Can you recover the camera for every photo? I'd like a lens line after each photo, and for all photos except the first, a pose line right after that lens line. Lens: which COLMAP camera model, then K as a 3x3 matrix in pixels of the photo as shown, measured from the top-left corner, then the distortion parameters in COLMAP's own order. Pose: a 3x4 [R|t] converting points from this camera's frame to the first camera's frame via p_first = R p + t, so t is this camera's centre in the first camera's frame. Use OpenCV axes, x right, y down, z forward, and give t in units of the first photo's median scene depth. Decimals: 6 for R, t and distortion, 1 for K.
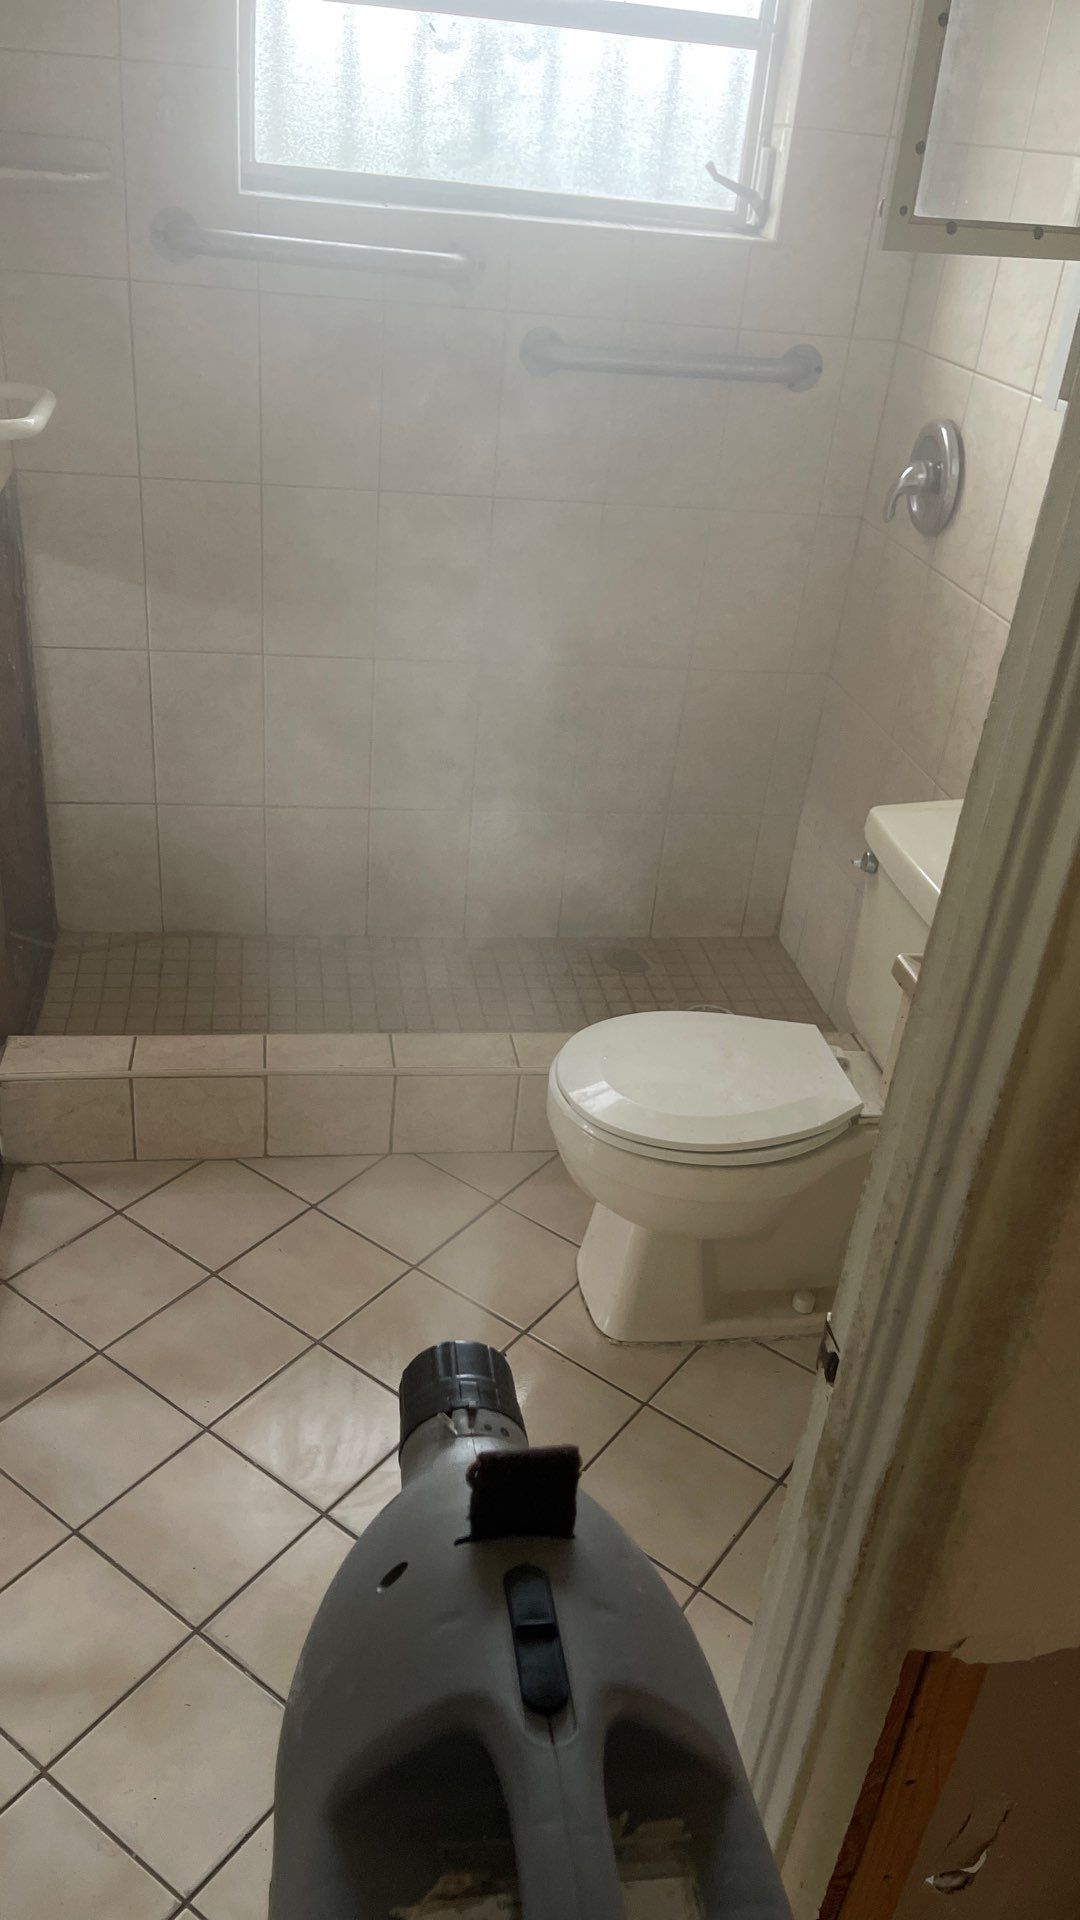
lens RADIAL K [[1447.6, 0, 541.9], [0, 1447.6, 984.3], [0, 0, 1]] dist [0.062284, -0.092305]
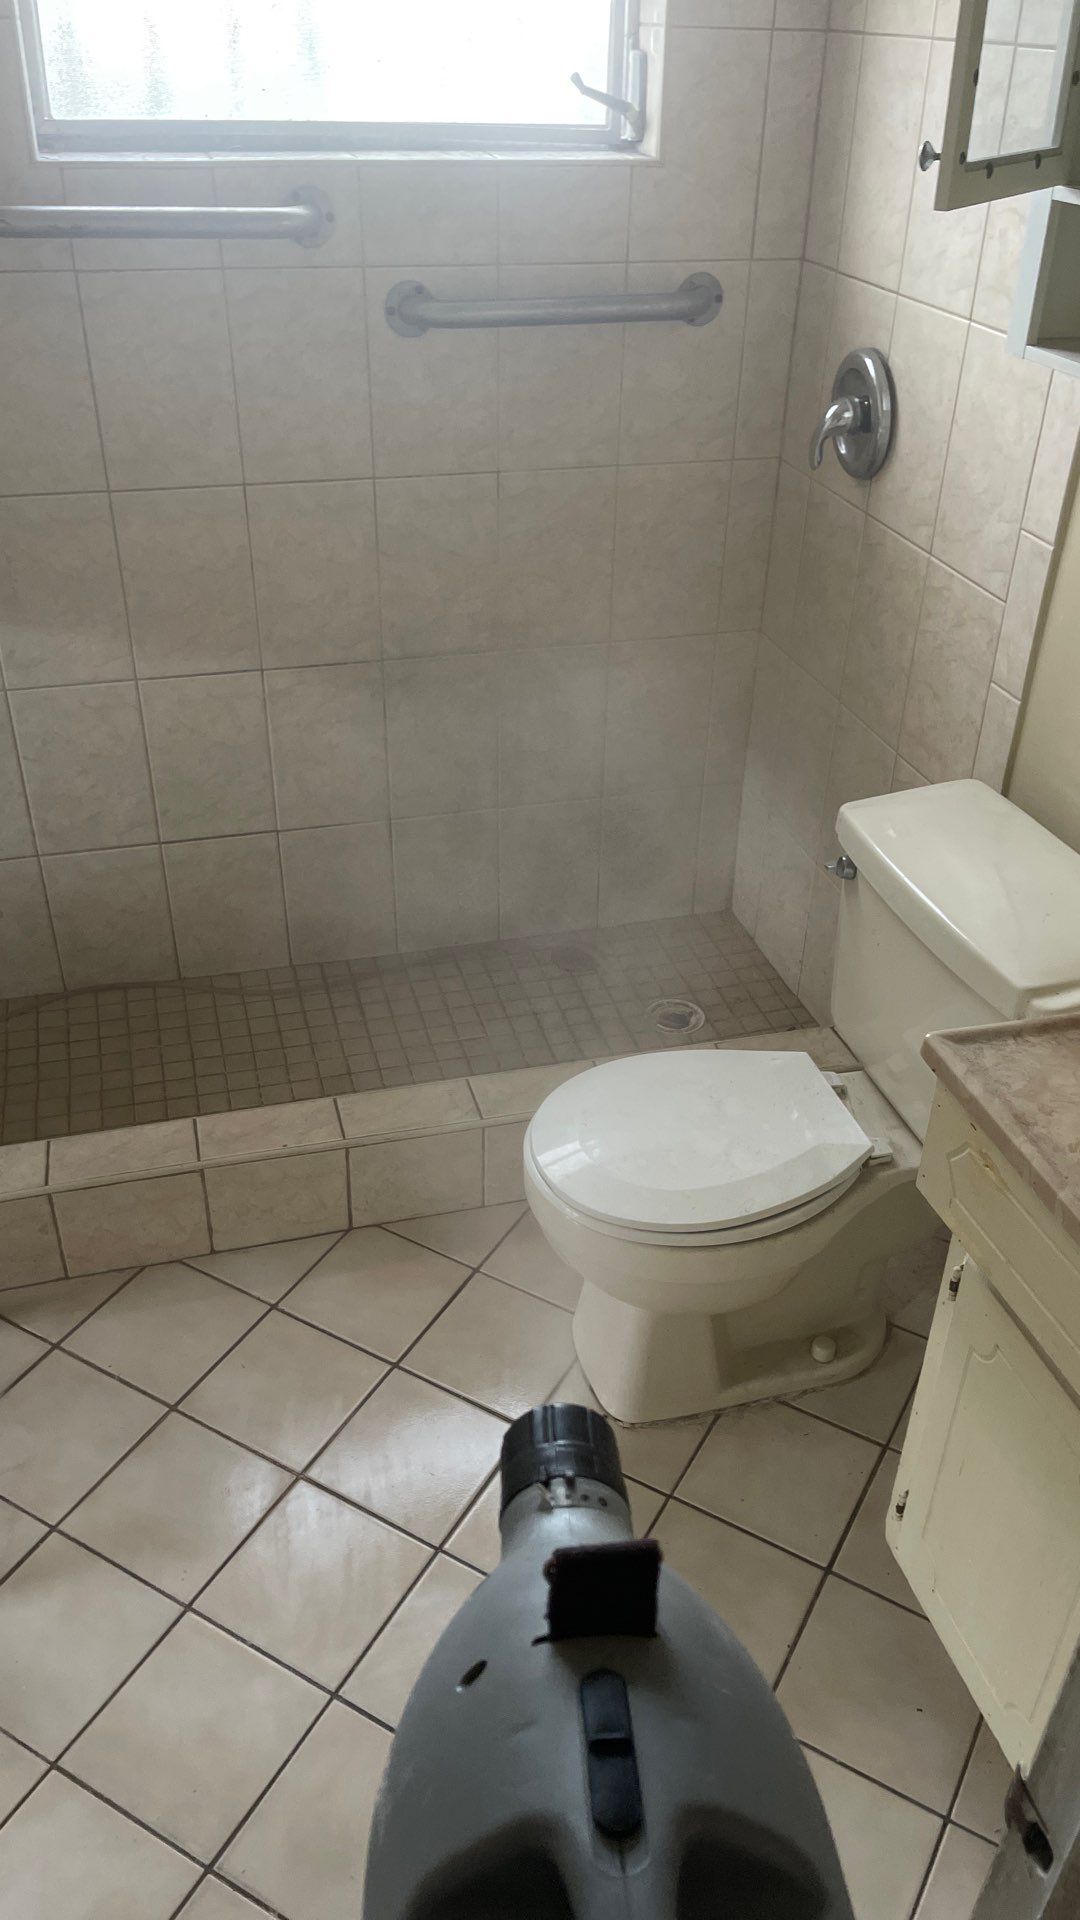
lens RADIAL K [[1447.6, 0, 555.9], [0, 1447.6, 976.6], [0, 0, 1]] dist [0.062284, -0.092305]
pose [[0.991316, -0.117866, 0.058320, -0.012420], [0.114170, 0.991455, 0.063097, -0.085740], [-0.065258, -0.055891, 0.996302, 0.100432]]
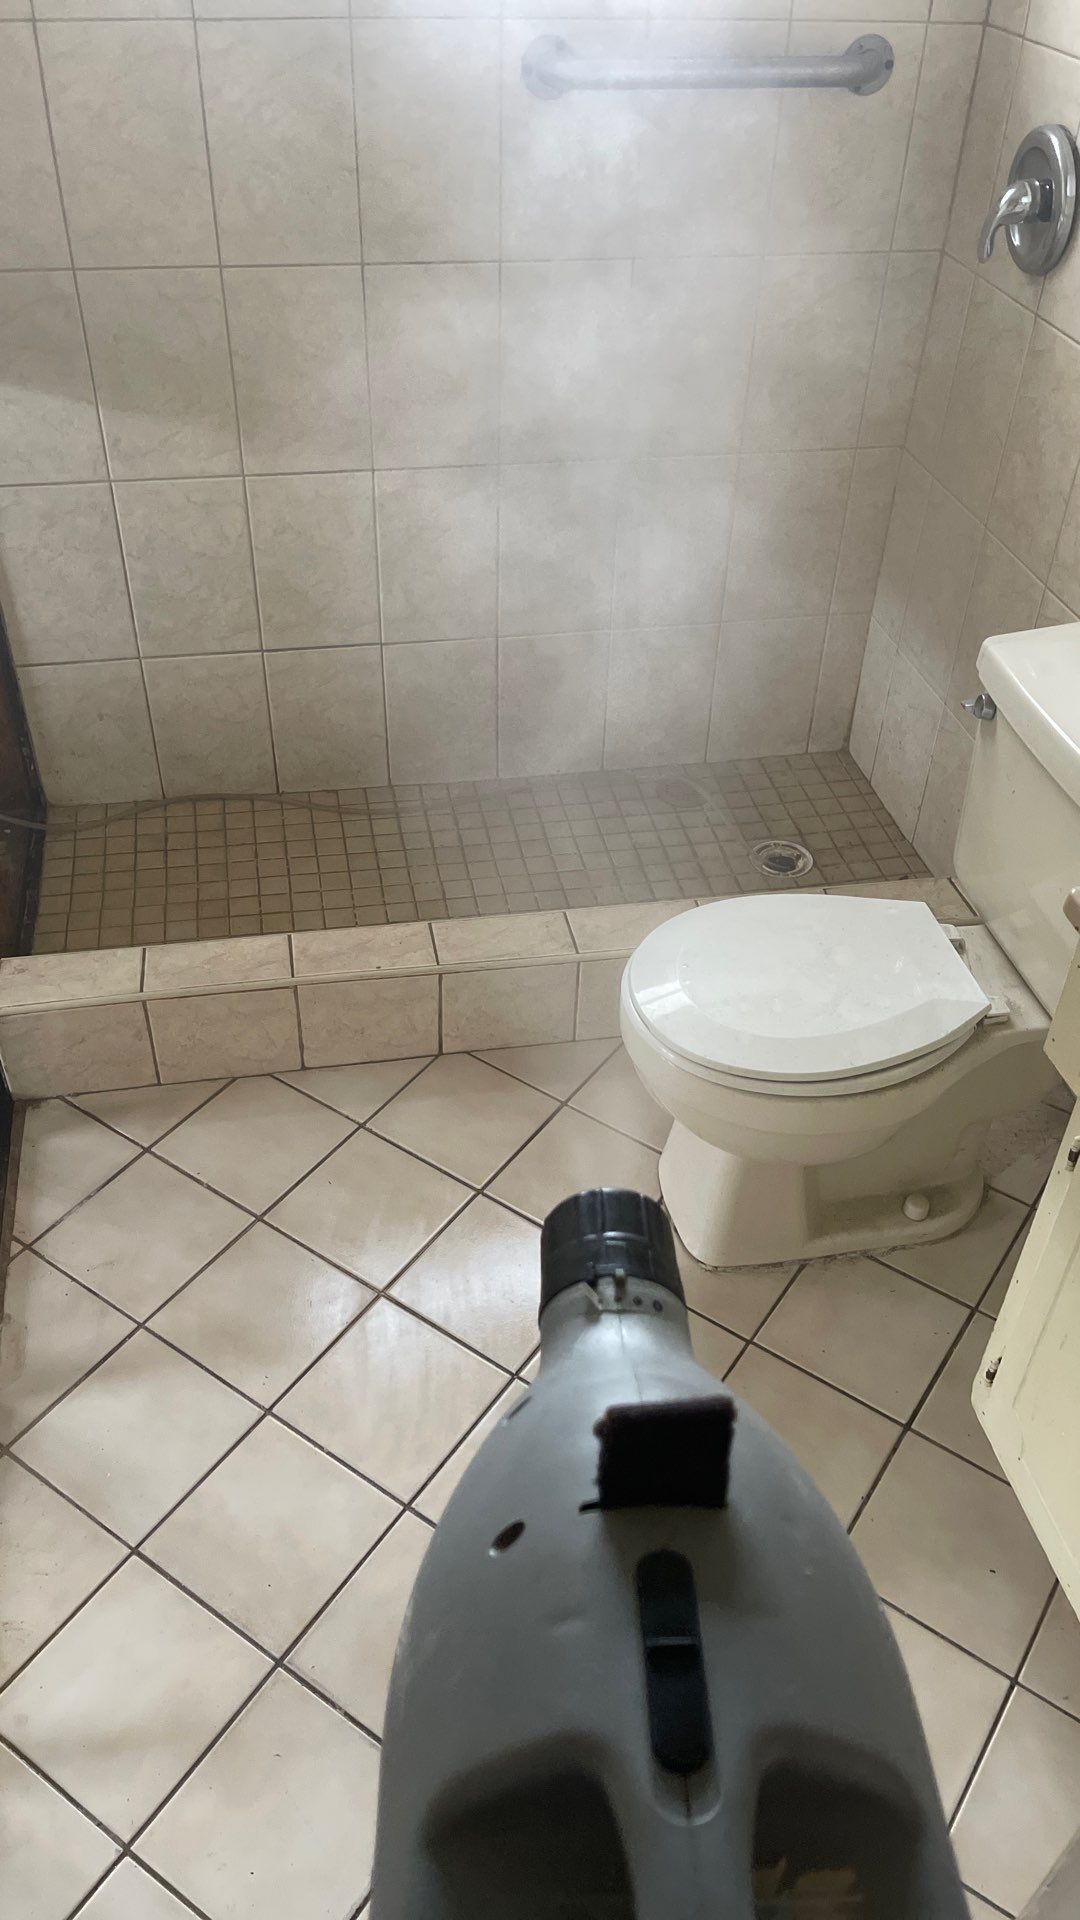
lens RADIAL K [[1447.6, 0, 545.0], [0, 1447.6, 968.7], [0, 0, 1]] dist [0.062284, -0.092305]
pose [[0.997711, -0.064381, -0.020676, -0.018783], [0.066901, 0.984289, 0.163397, -0.081335], [0.009831, -0.164406, 0.986344, 0.129414]]
